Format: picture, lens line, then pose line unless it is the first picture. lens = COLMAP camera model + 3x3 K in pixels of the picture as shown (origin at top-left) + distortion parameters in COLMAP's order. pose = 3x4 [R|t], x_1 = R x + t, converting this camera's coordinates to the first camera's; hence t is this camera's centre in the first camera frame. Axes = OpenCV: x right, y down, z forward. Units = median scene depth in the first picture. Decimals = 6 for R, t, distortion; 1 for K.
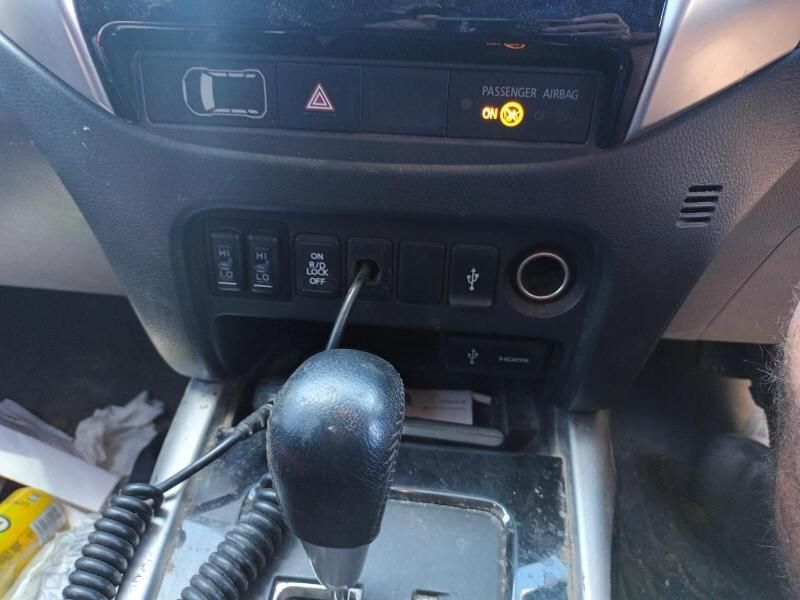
lens RADIAL K [[609.8, 0, 400.5], [0, 609.8, 305.6], [0, 0, 1]] dist [0.091897, -0.217550]
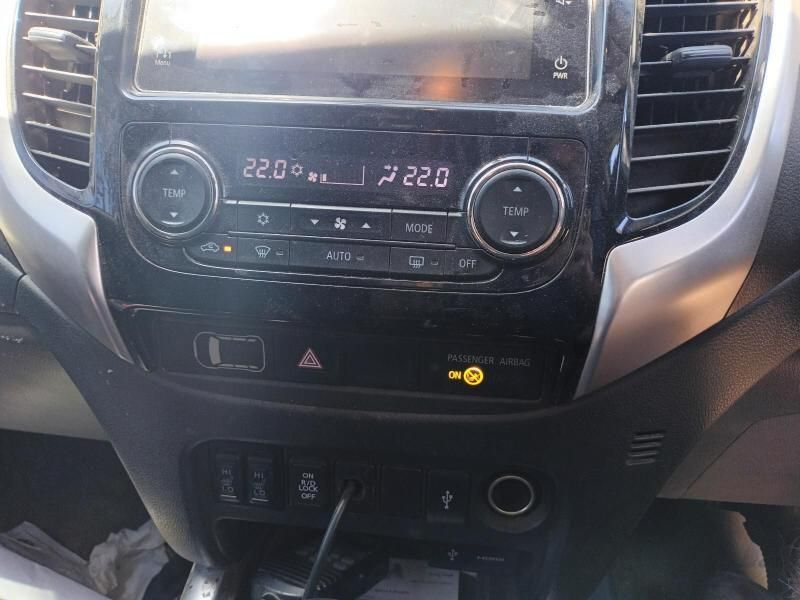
lens RADIAL K [[612.6, 0, 403.7], [0, 612.6, 309.9], [0, 0, 1]] dist [0.052761, -0.091185]
pose [[0.999648, 0.001541, -0.026494, 0.067464], [-0.003939, 0.995871, -0.090699, -0.280602], [0.026245, 0.090772, 0.995526, -0.143762]]
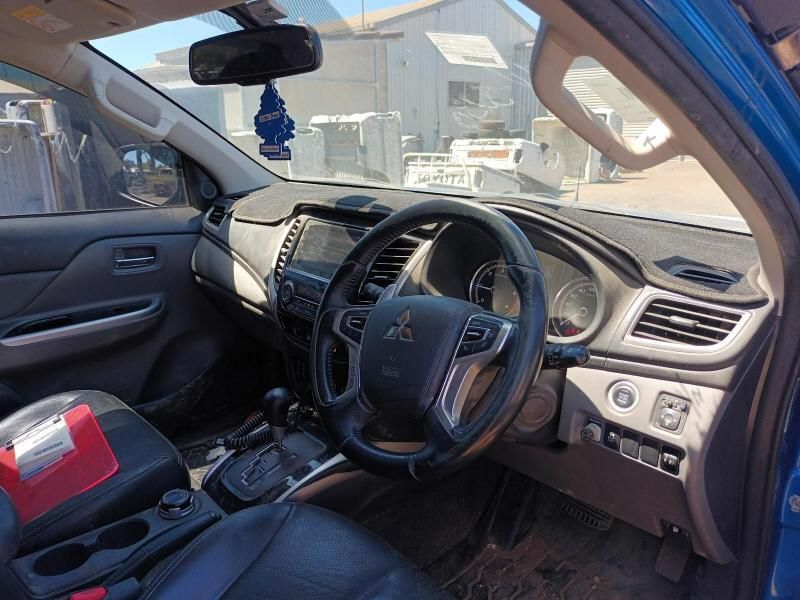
lens RADIAL K [[612.6, 0, 403.7], [0, 612.6, 309.9], [0, 0, 1]] dist [0.052761, -0.091185]
pose [[0.749296, 0.164769, -0.641410, 2.858881], [-0.280027, 0.956534, -0.081409, -0.312456], [0.600117, 0.240611, 0.762867, -1.833244]]
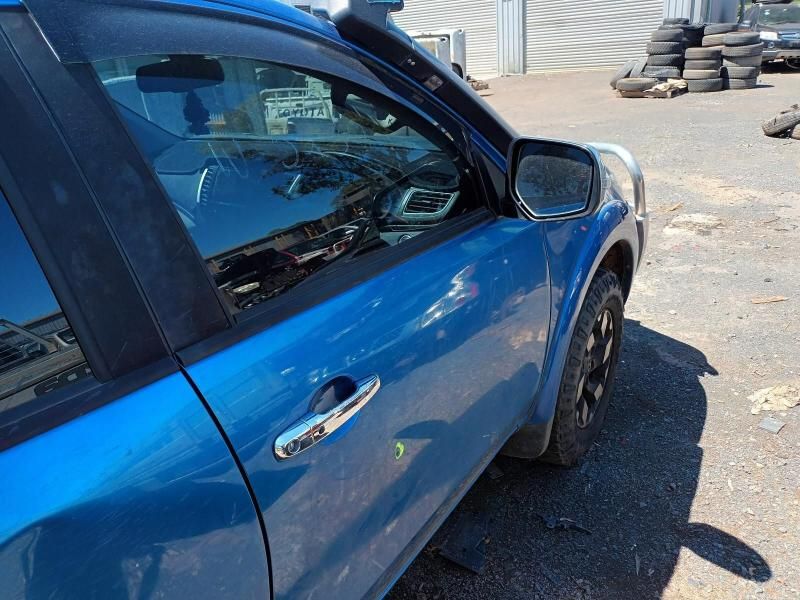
lens RADIAL K [[615.9, 0, 405.4], [0, 615.9, 312.1], [0, 0, 1]] dist [0.056685, -0.084196]
pose [[0.874658, 0.120787, -0.469450, 4.543725], [-0.143235, 0.989613, -0.012245, 0.232600], [0.463095, 0.077952, 0.882874, -3.894424]]
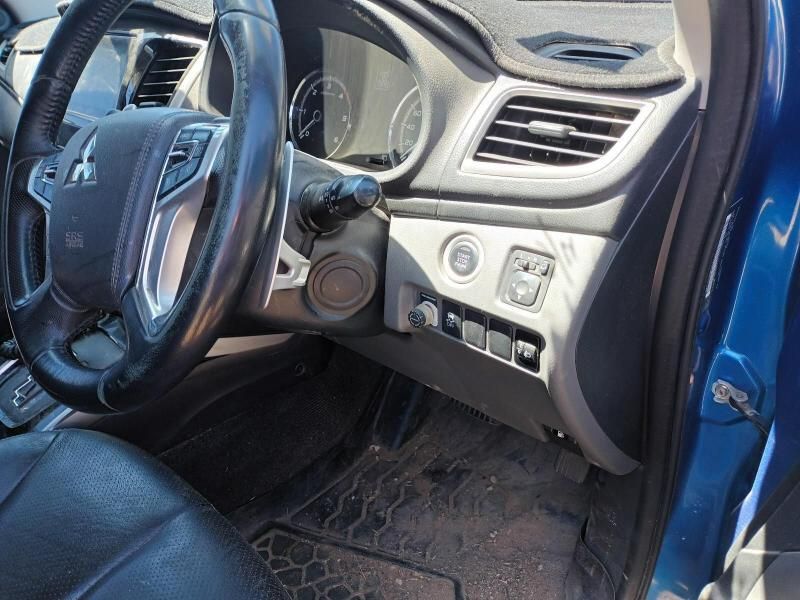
lens RADIAL K [[615.9, 0, 405.4], [0, 615.9, 312.1], [0, 0, 1]] dist [0.056685, -0.084196]
pose [[0.790716, 0.242185, -0.562241, 2.799947], [-0.223276, 0.969245, 0.103495, -0.430625], [0.570015, 0.043700, 0.820472, -0.658408]]
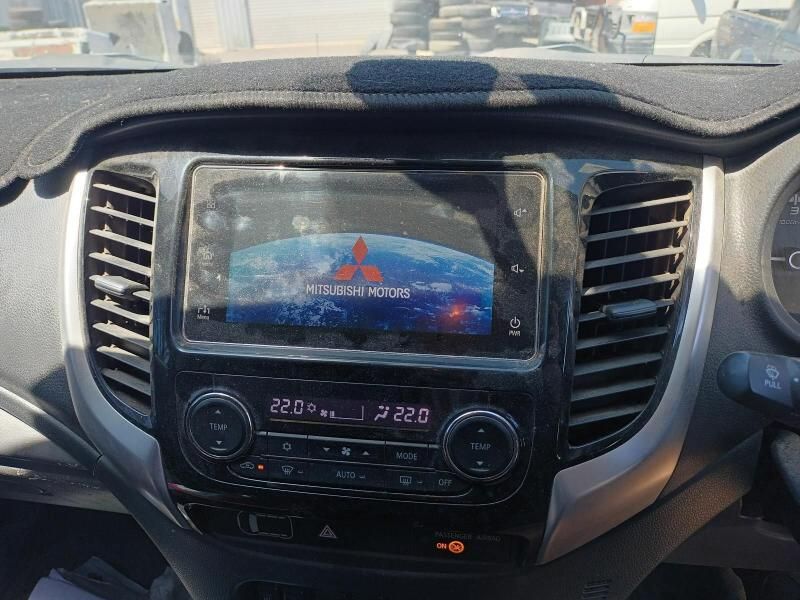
lens RADIAL K [[615.9, 0, 405.4], [0, 615.9, 312.1], [0, 0, 1]] dist [0.056685, -0.084196]
pose [[0.997203, -0.023711, -0.070877, 0.150981], [0.022866, 0.999658, -0.012699, -0.729263], [0.071154, 0.011042, 0.997404, -0.423094]]
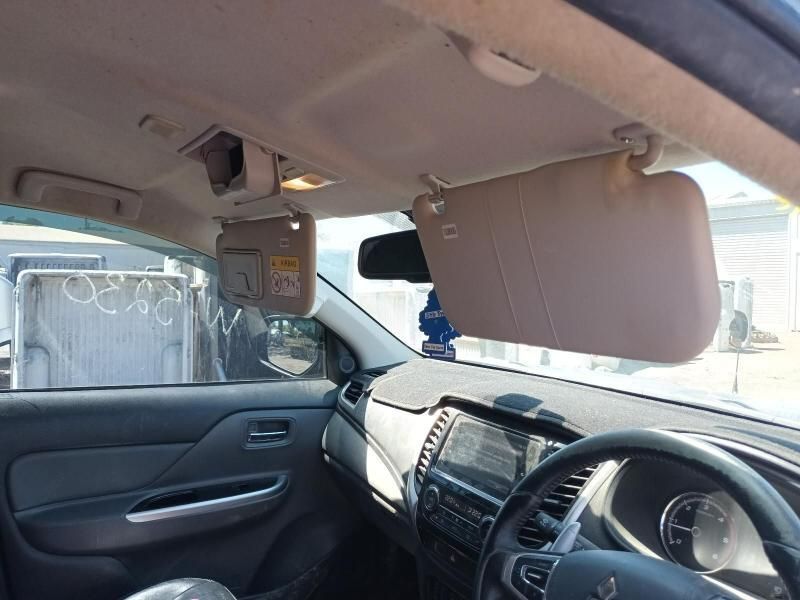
lens RADIAL K [[609.8, 0, 400.5], [0, 609.8, 305.6], [0, 0, 1]] dist [0.091897, -0.217550]
pose [[0.615492, 0.026329, -0.787703, 2.328953], [-0.368224, 0.893262, -0.257865, -0.551567], [0.696836, 0.448765, 0.559491, -1.840246]]
